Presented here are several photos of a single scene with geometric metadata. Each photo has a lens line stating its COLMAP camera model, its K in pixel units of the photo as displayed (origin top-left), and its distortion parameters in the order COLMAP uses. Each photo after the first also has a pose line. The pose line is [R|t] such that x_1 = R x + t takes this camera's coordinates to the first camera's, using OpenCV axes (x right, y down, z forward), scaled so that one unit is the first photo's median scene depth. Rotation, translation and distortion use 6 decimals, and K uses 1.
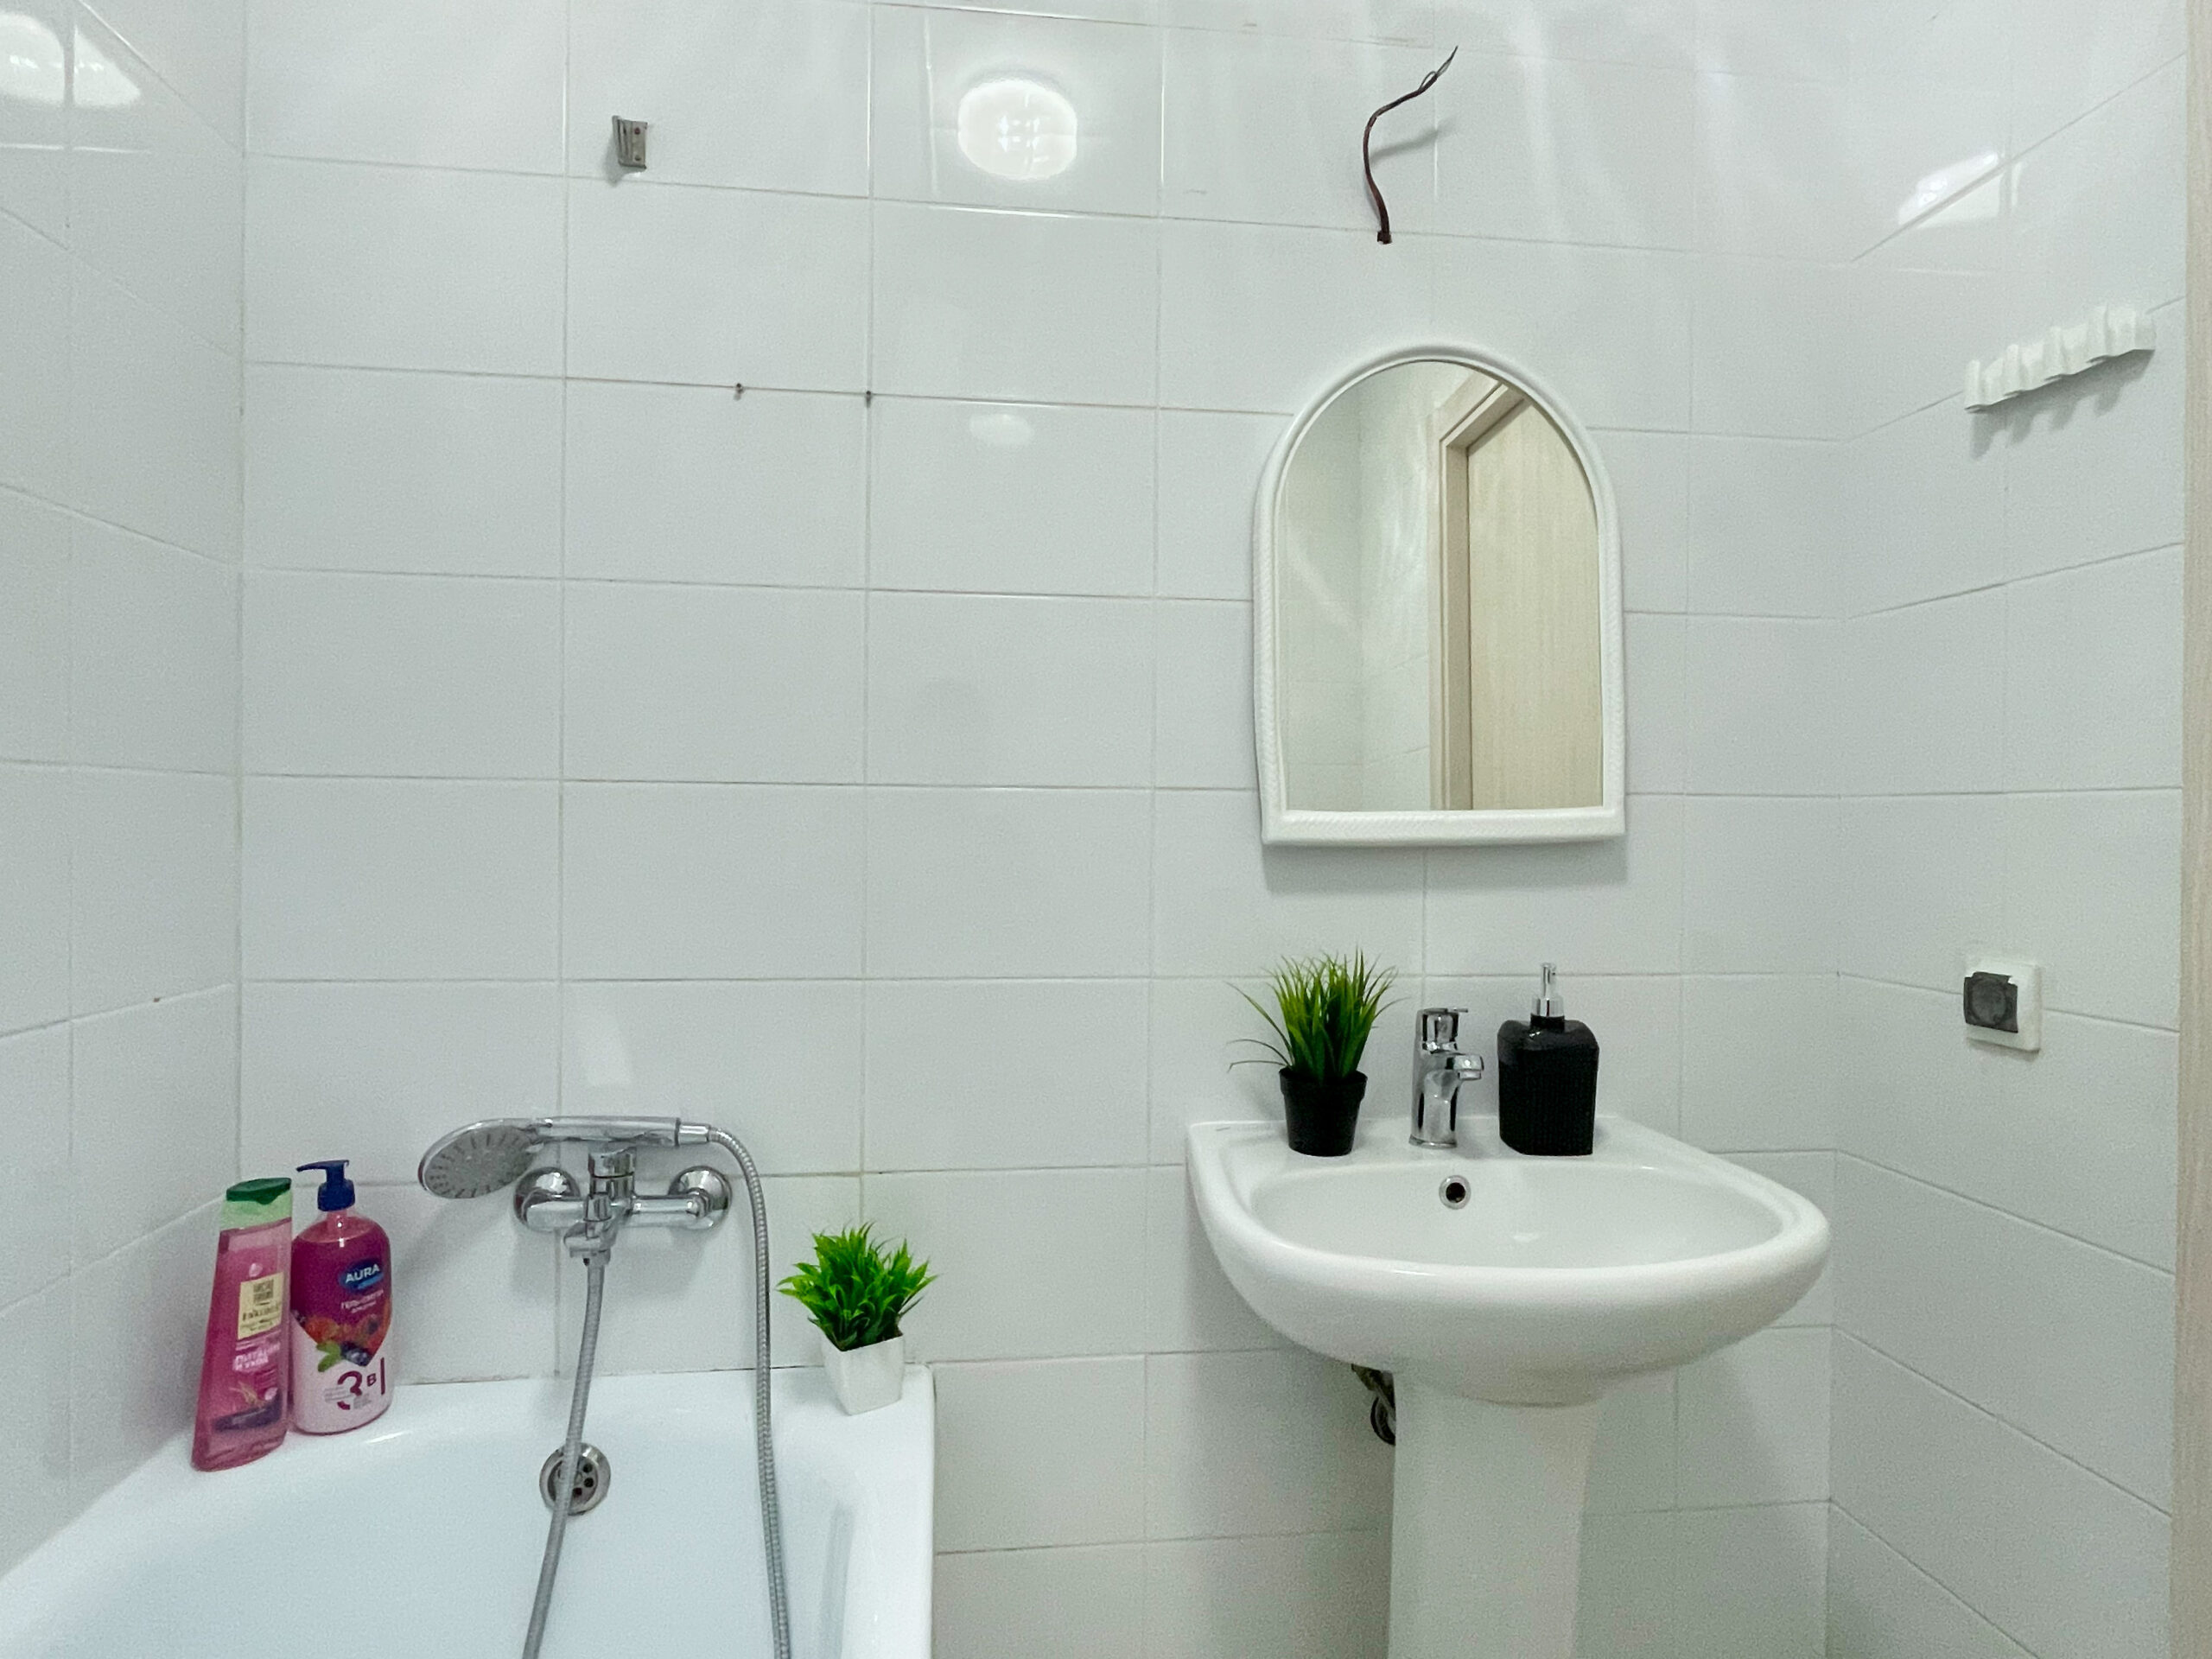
lens RADIAL K [[1232.4, 0, 1078.6], [0, 1232.4, 855.7], [0, 0, 1]] dist [0.000982, 0.001232]
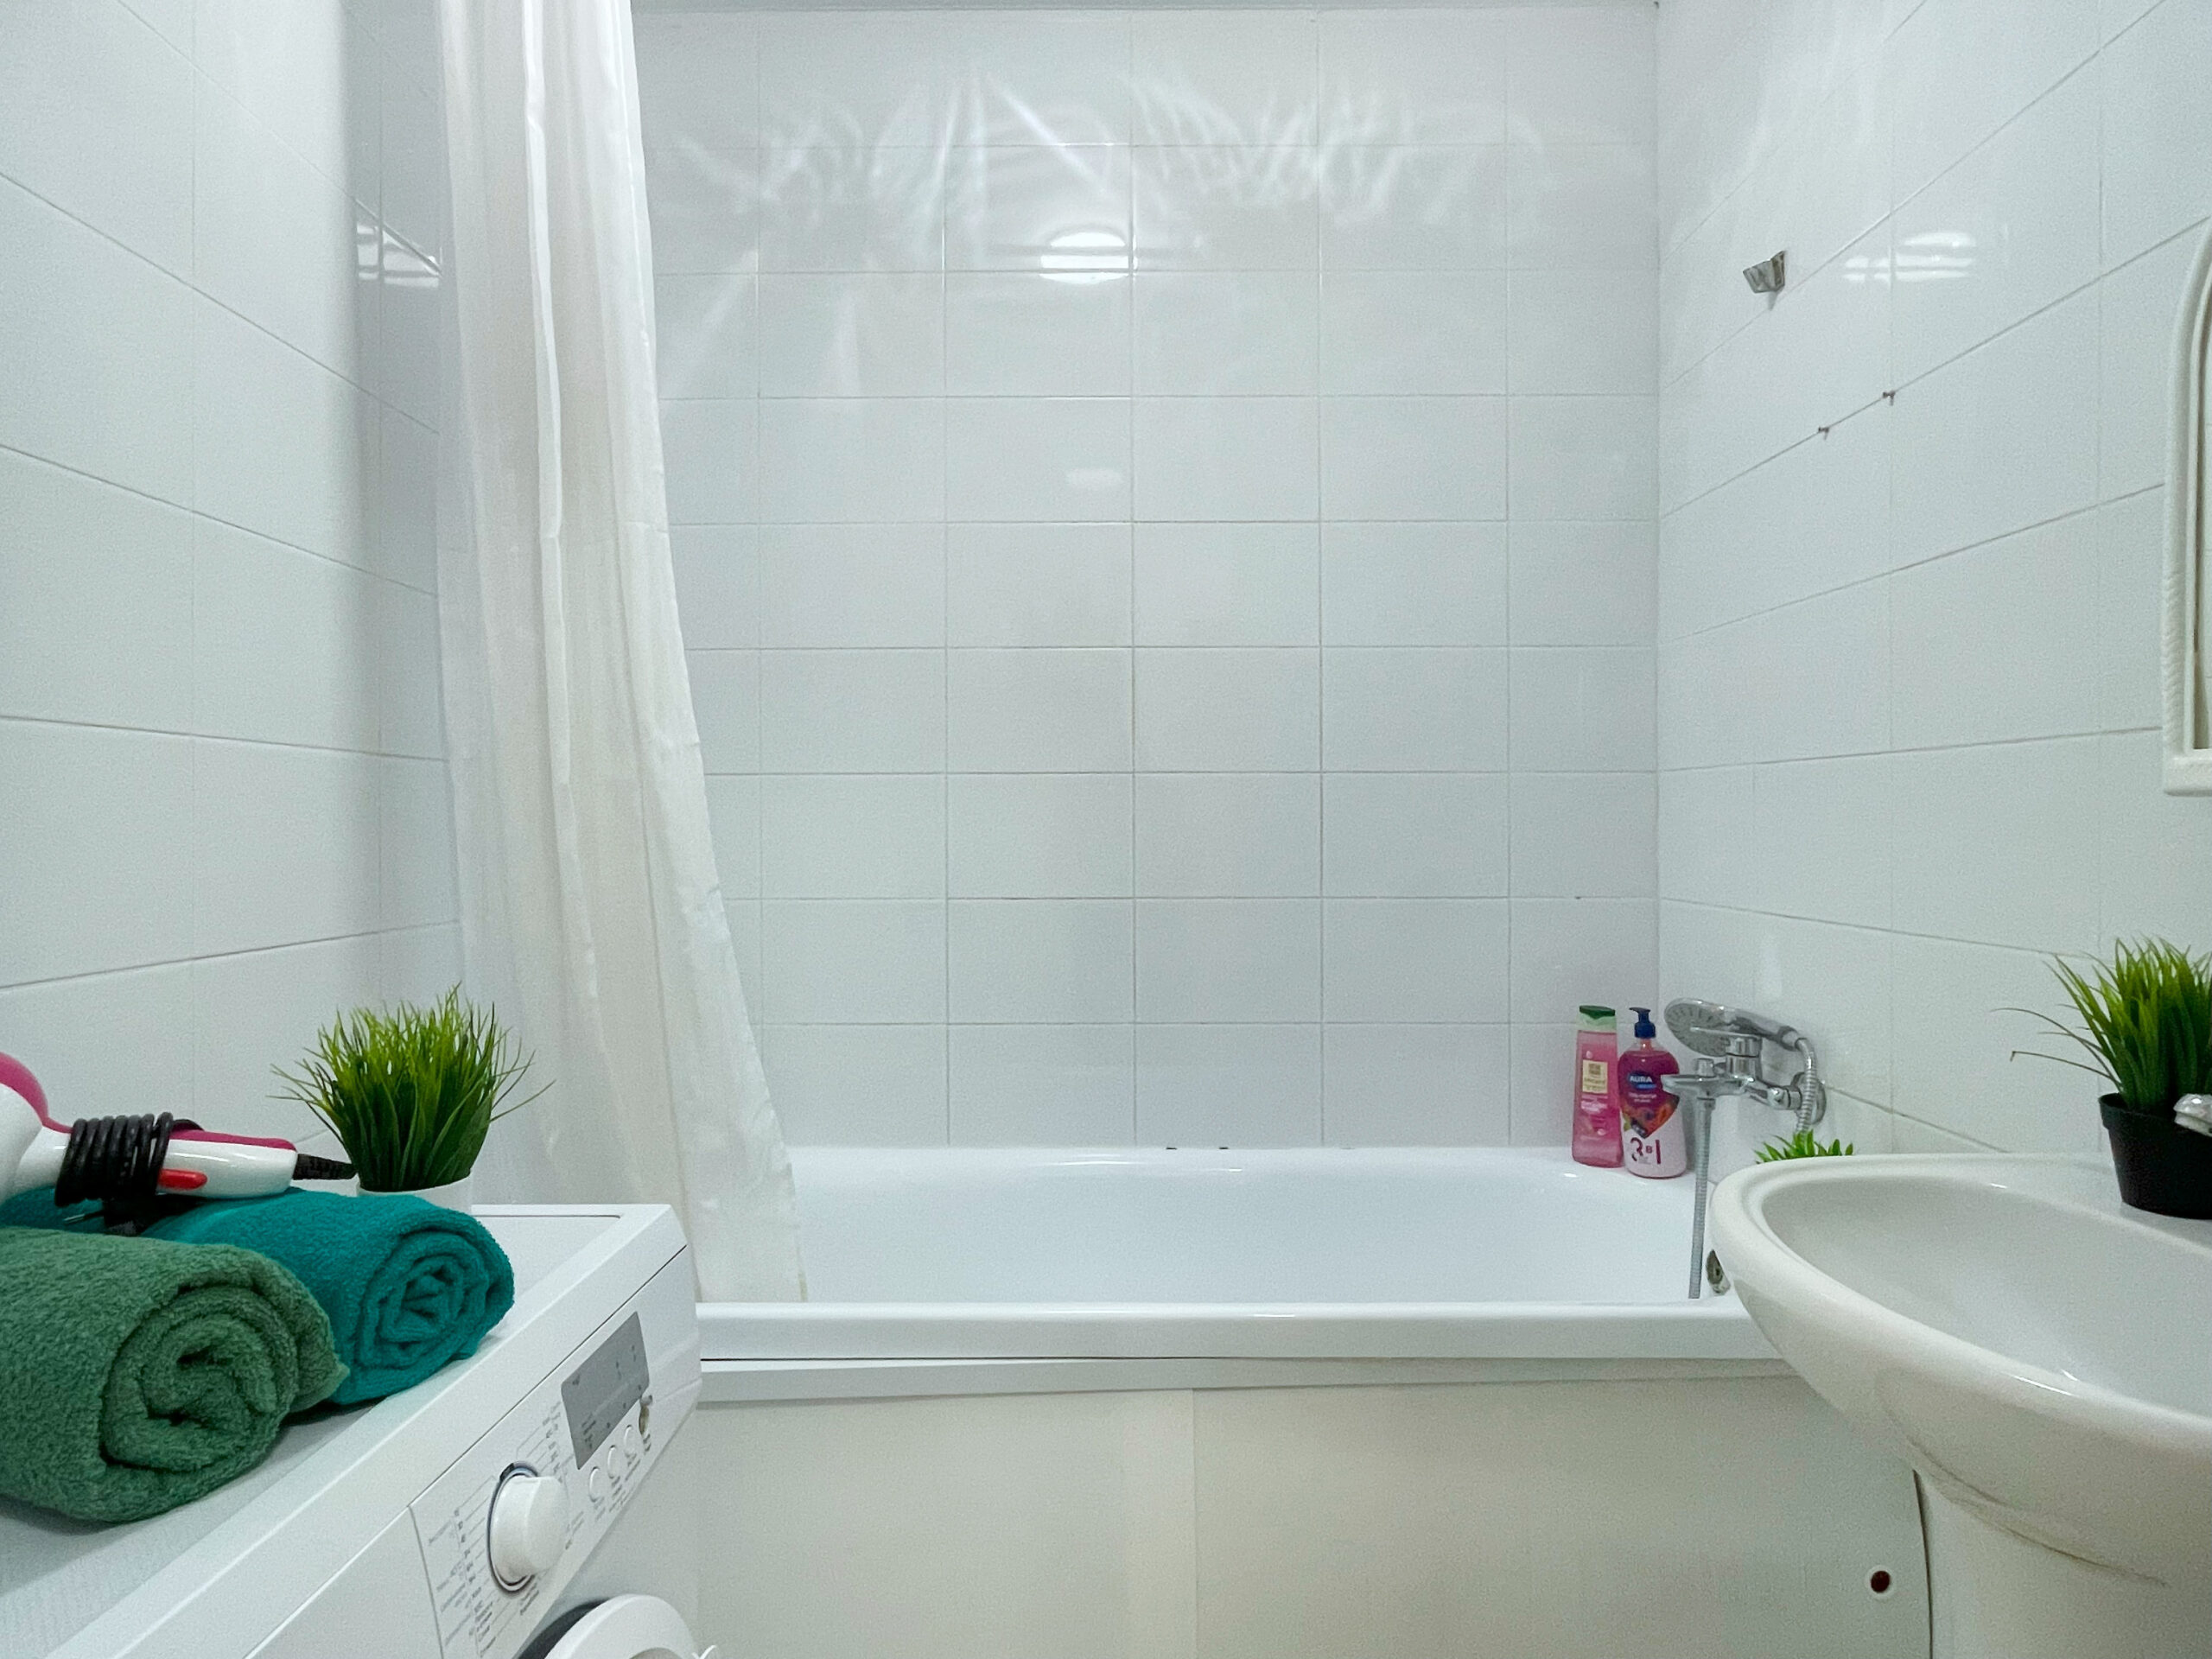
lens RADIAL K [[1271.3, 0, 1094.6], [0, 1271.3, 822.9], [0, 0, 1]] dist [-0.001097, -0.000046]
pose [[-0.130089, -0.006053, -0.991484, 1.128525], [-0.011950, 0.999918, -0.004537, 0.020586], [0.991430, 0.011258, -0.130150, 0.494986]]
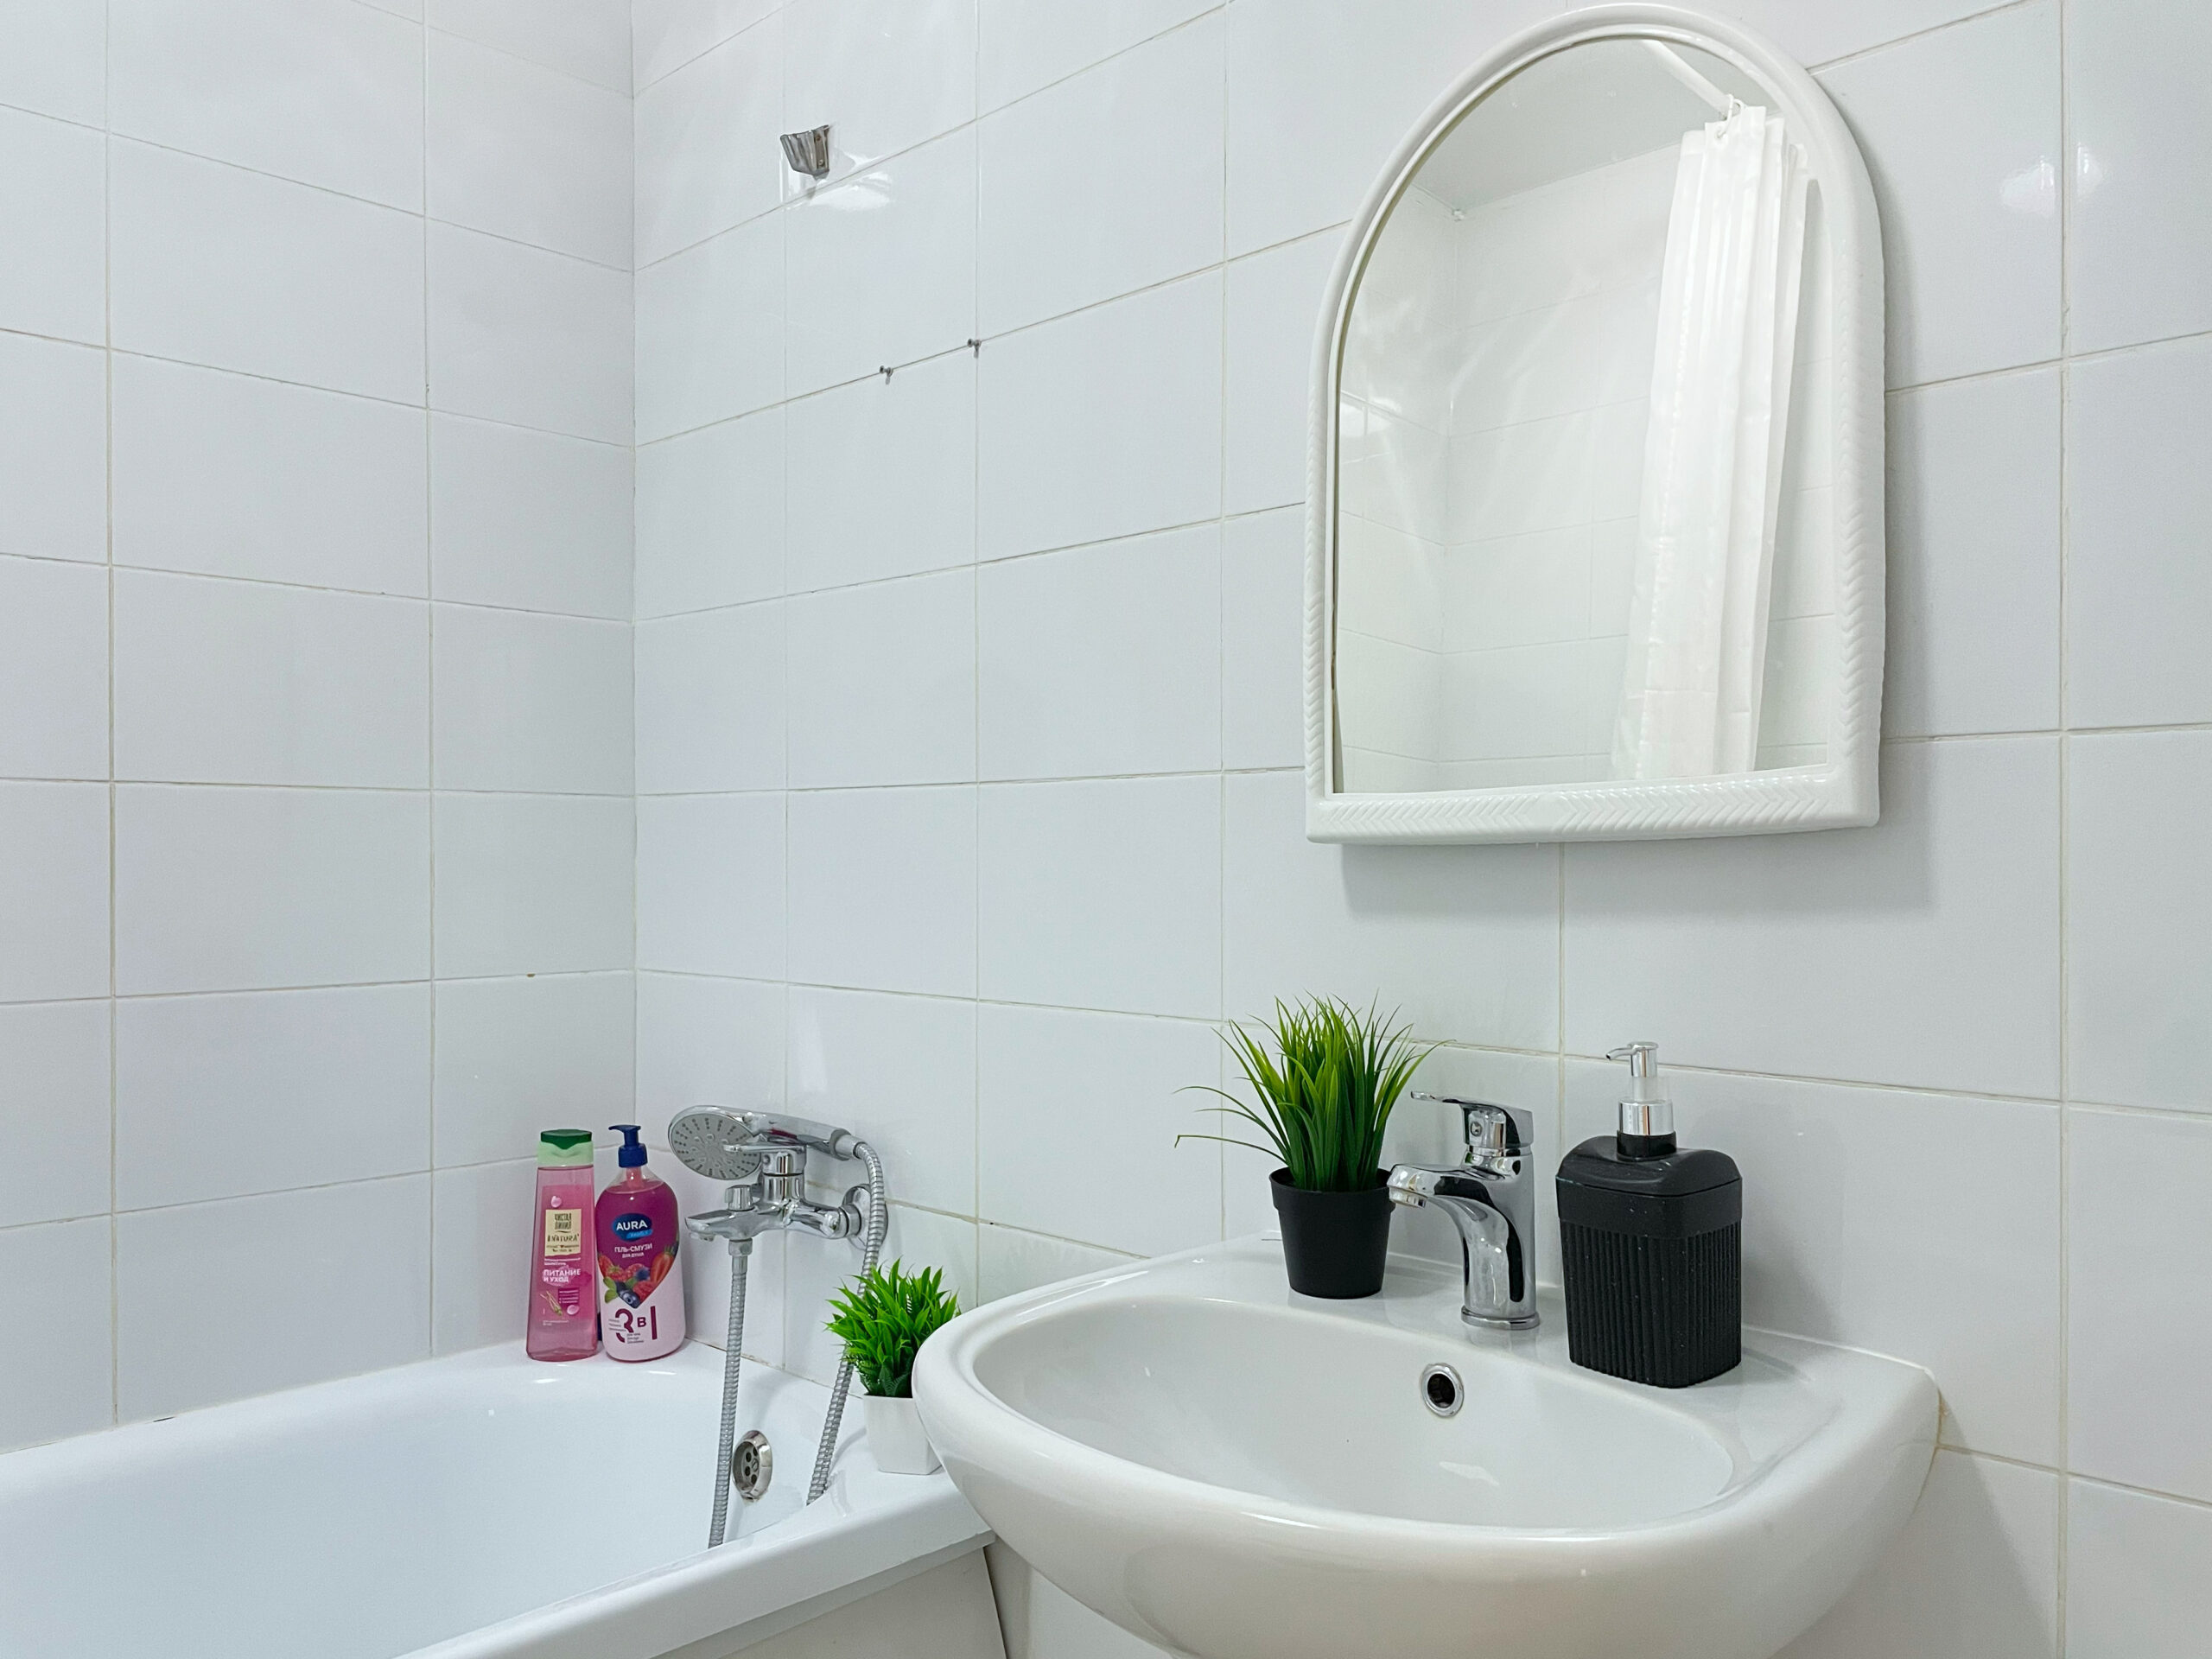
lens RADIAL K [[1733.1, 0, 1114.6], [0, 1733.1, 858.0], [0, 0, 1]] dist [0.086352, -0.103803]
pose [[0.623035, -0.005725, -0.782173, 0.955705], [-0.004454, 0.999931, -0.010867, 0.011578], [0.782181, 0.010254, 0.622967, 0.325438]]
